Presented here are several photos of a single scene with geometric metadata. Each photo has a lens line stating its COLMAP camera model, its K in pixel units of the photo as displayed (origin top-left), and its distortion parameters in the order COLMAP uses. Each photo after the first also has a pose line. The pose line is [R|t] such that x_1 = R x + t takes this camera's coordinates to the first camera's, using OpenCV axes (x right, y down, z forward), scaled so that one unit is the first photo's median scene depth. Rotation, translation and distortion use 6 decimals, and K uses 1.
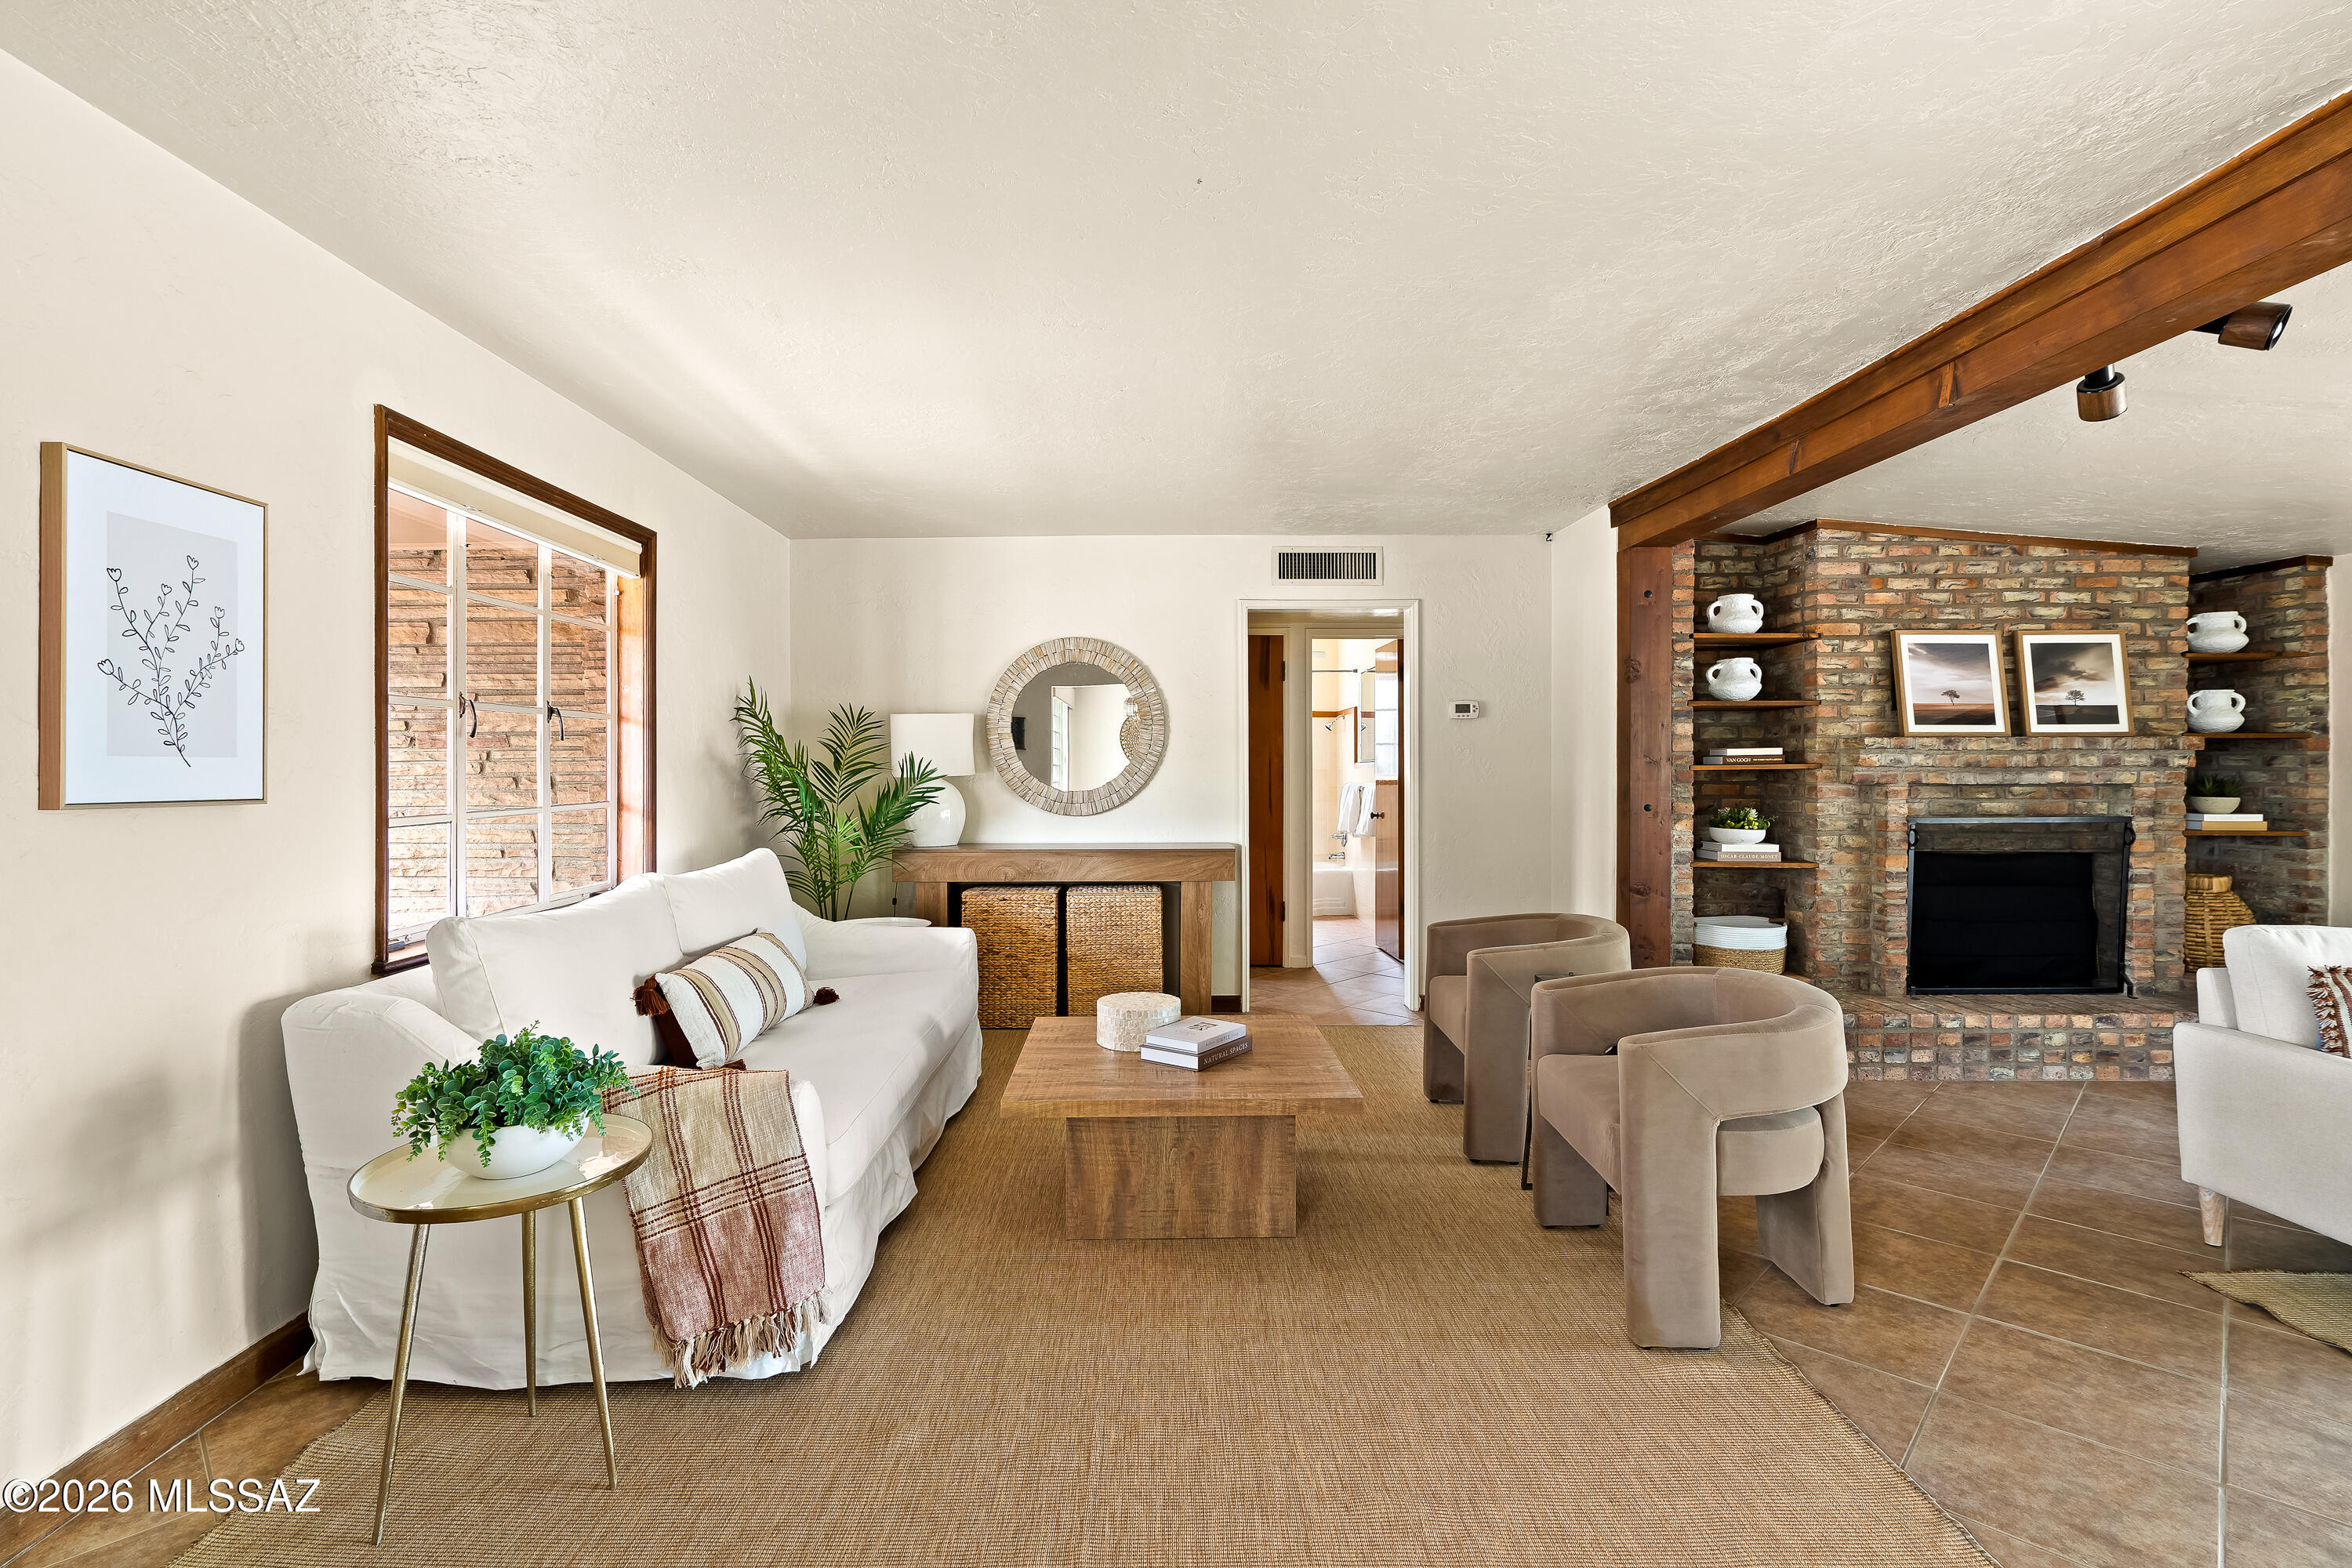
lens RADIAL K [[1089.6, 0, 1171.1], [0, 1089.6, 763.6], [0, 0, 1]] dist [-0.003596, 0.002233]
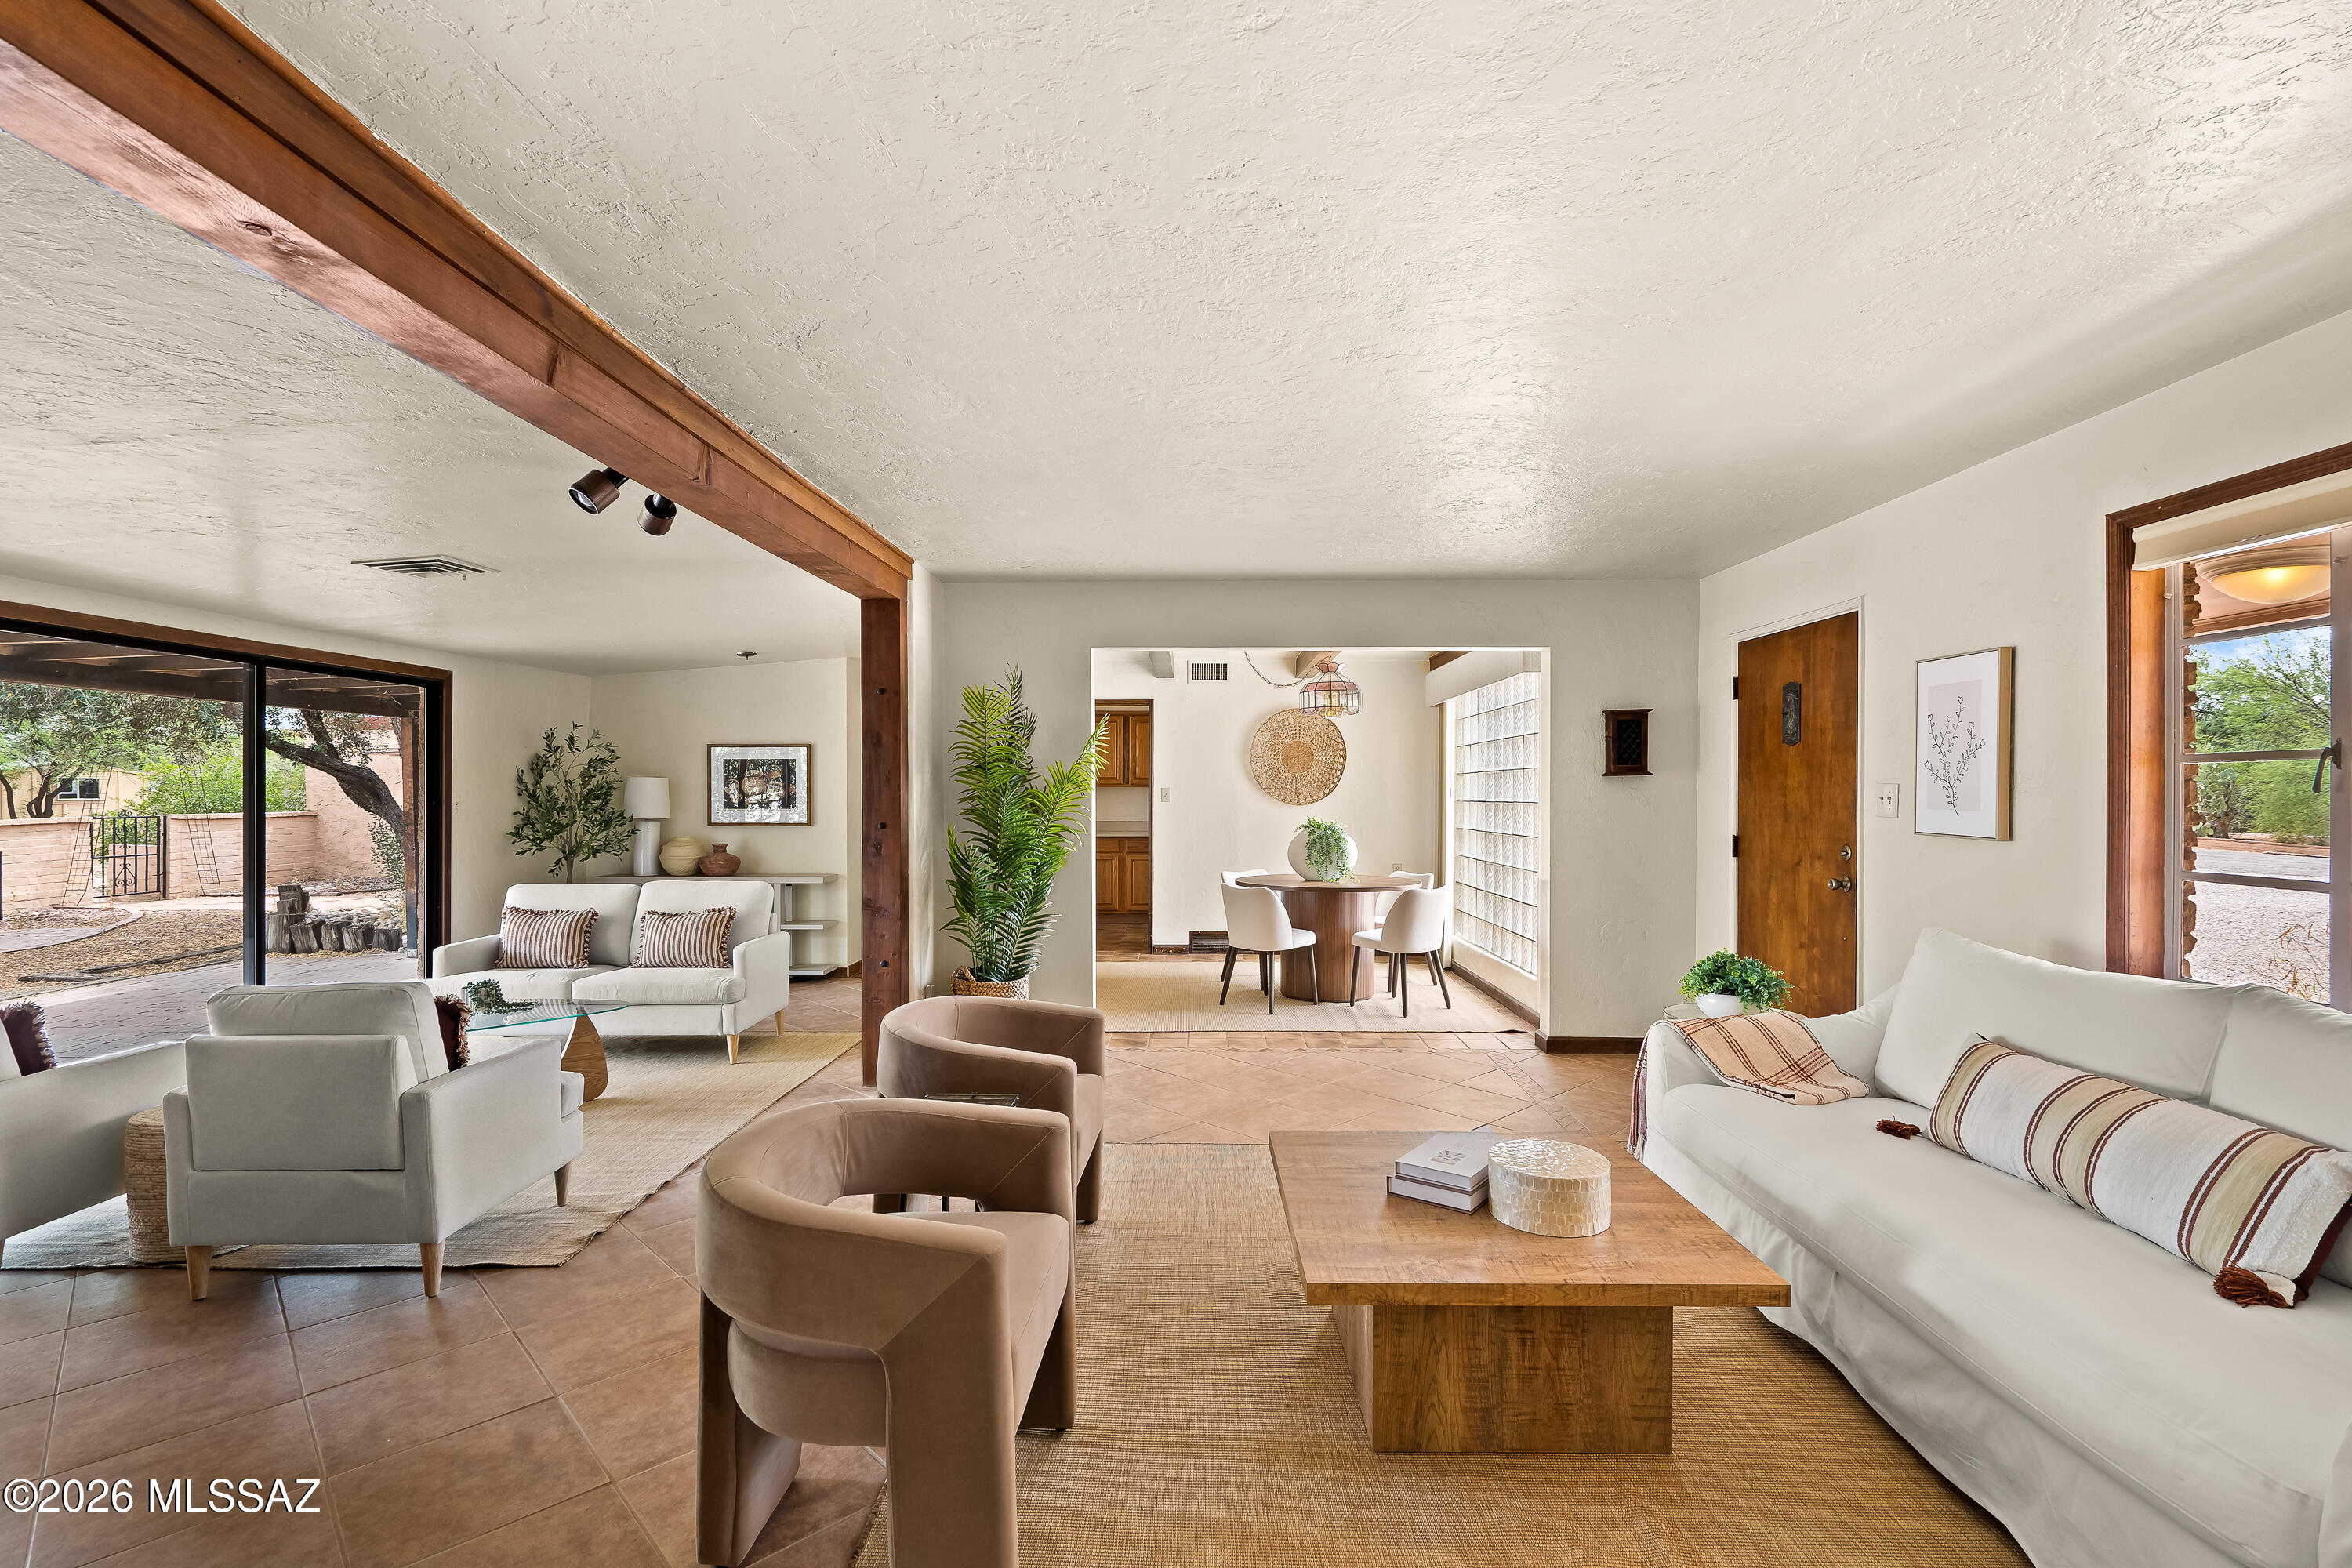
lens RADIAL K [[1089.6, 0, 1172.6], [0, 1089.6, 787.9], [0, 0, 1]] dist [-0.003596, 0.002233]
pose [[-0.999259, 0.003332, 0.038352, 0.133594], [0.003260, 0.999993, -0.001941, -0.018668], [-0.038358, -0.001815, -0.999262, 1.216528]]
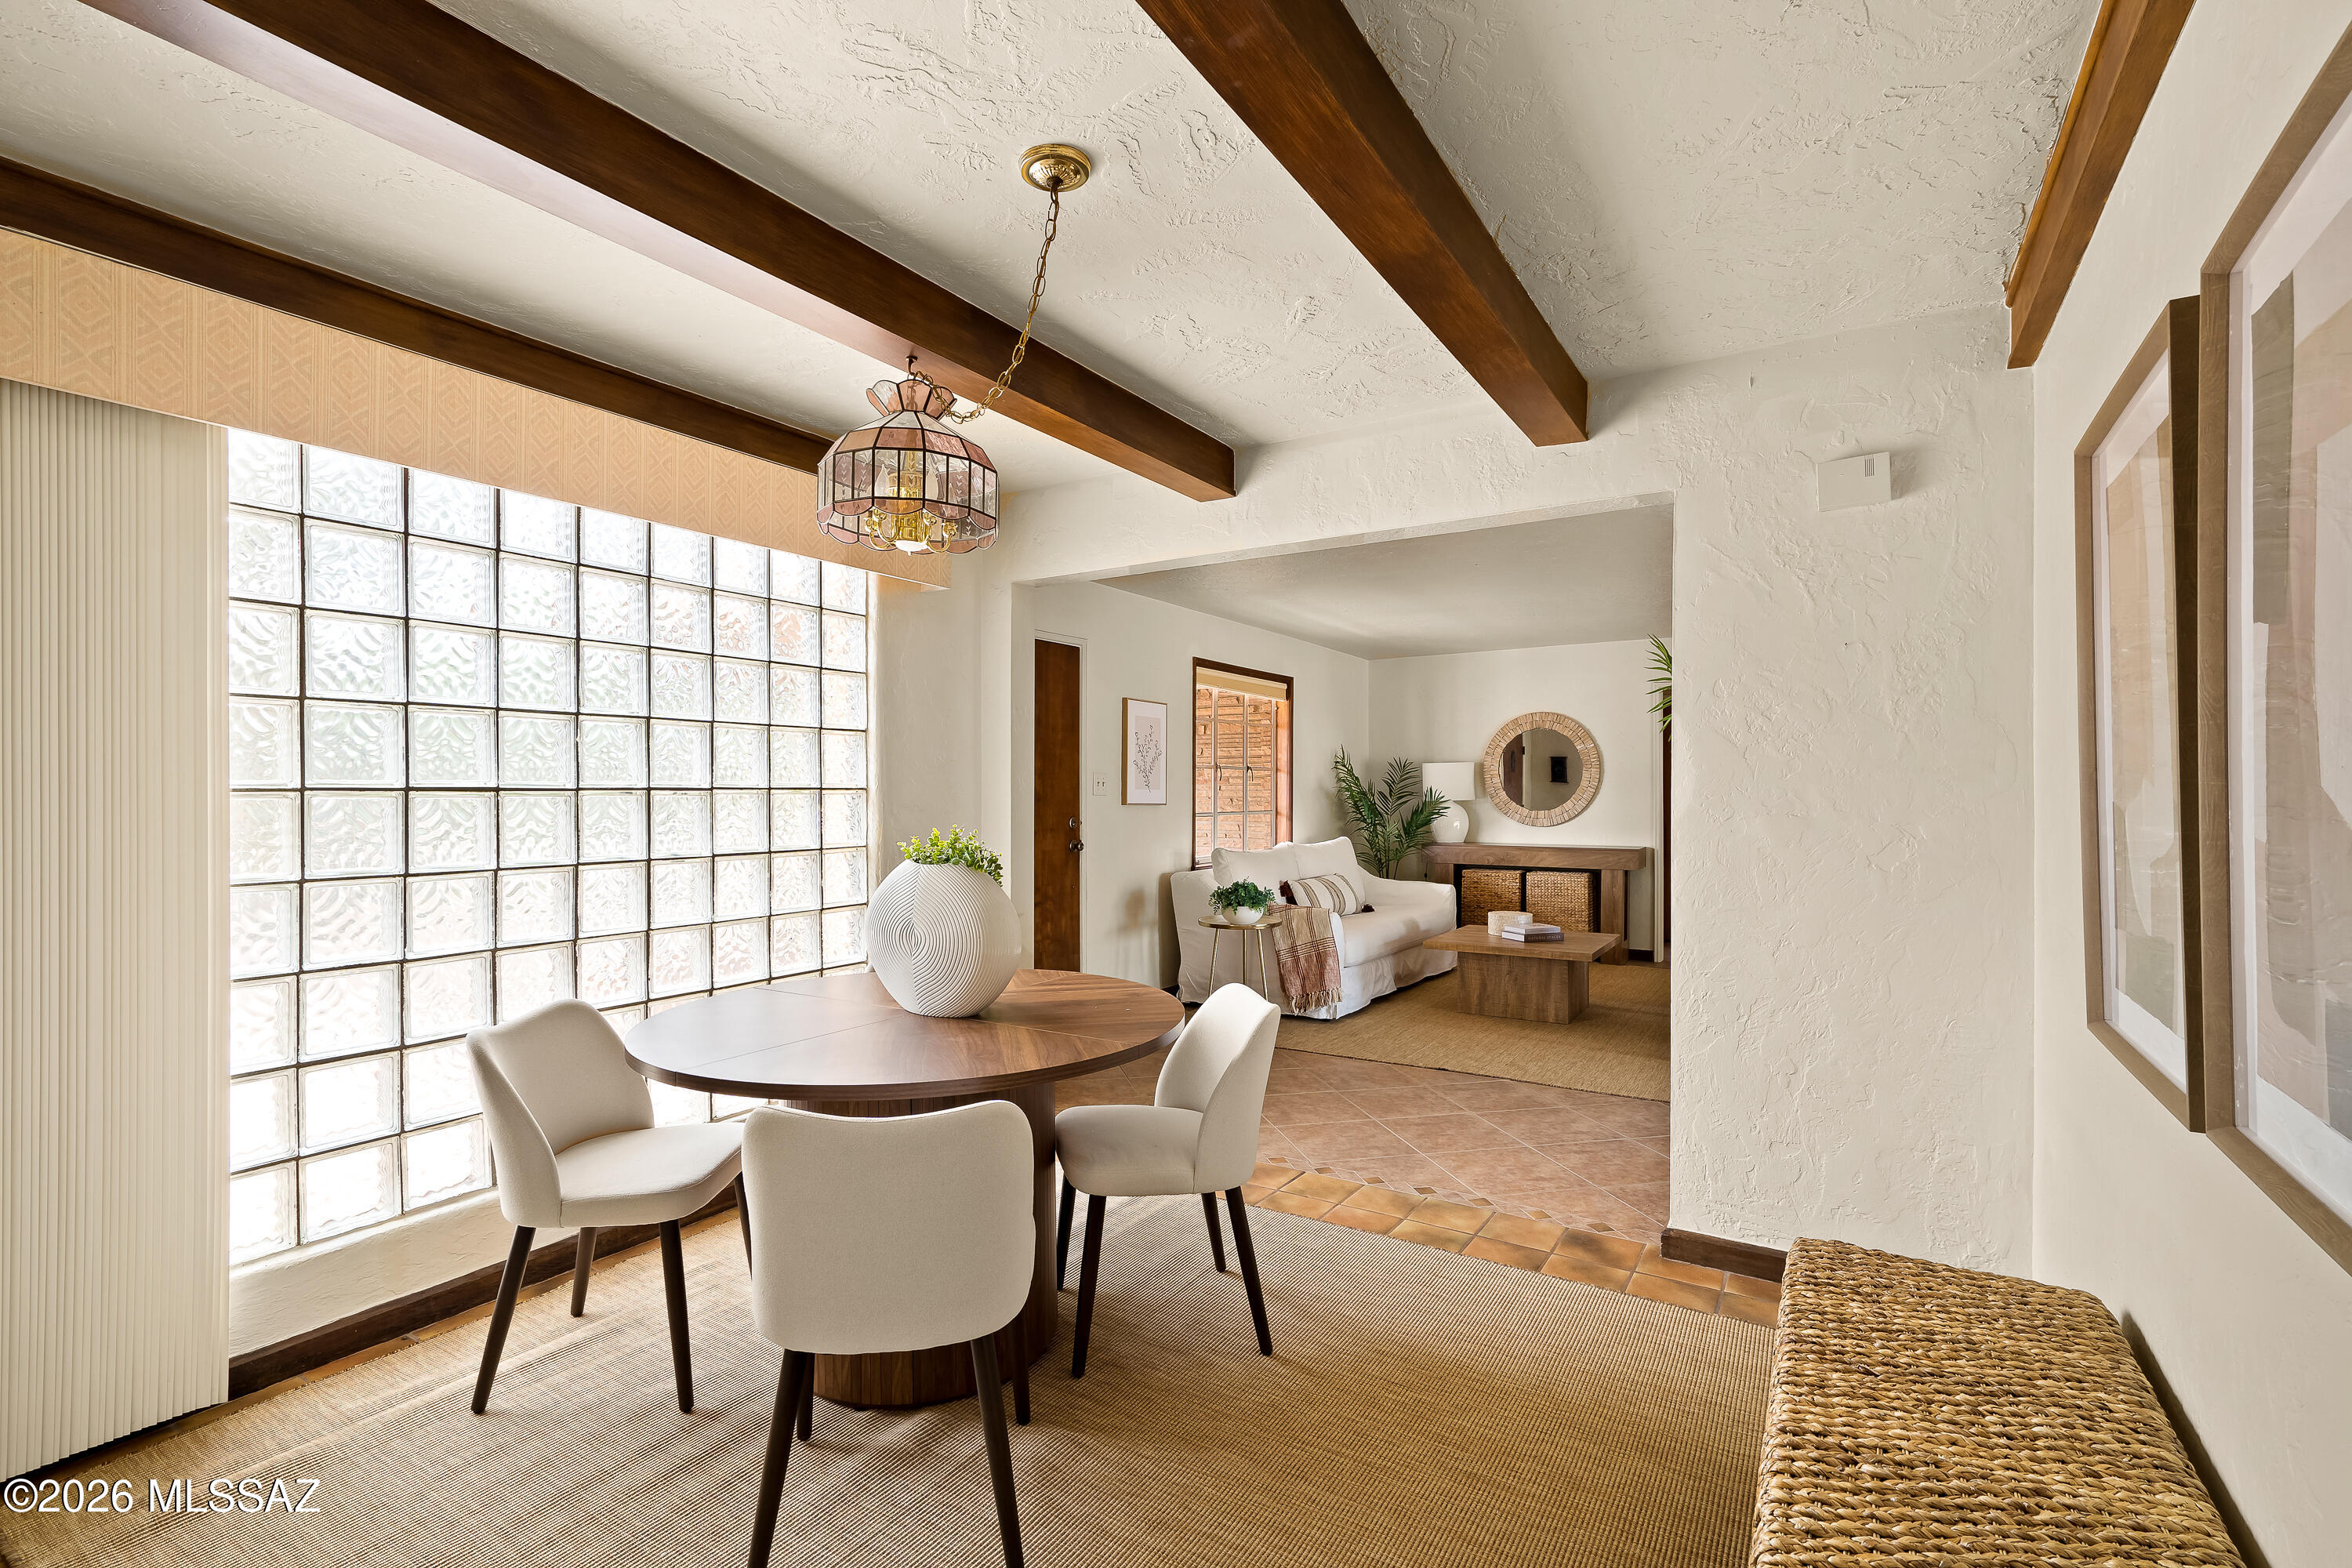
lens RADIAL K [[1089.6, 0, 1181.5], [0, 1089.6, 790.7], [0, 0, 1]] dist [-0.003596, 0.002233]
pose [[0.844311, 0.003101, -0.535844, 0.366622], [-0.004004, 0.999992, -0.000523, -0.000567], [0.535838, 0.002587, 0.844317, -0.687743]]
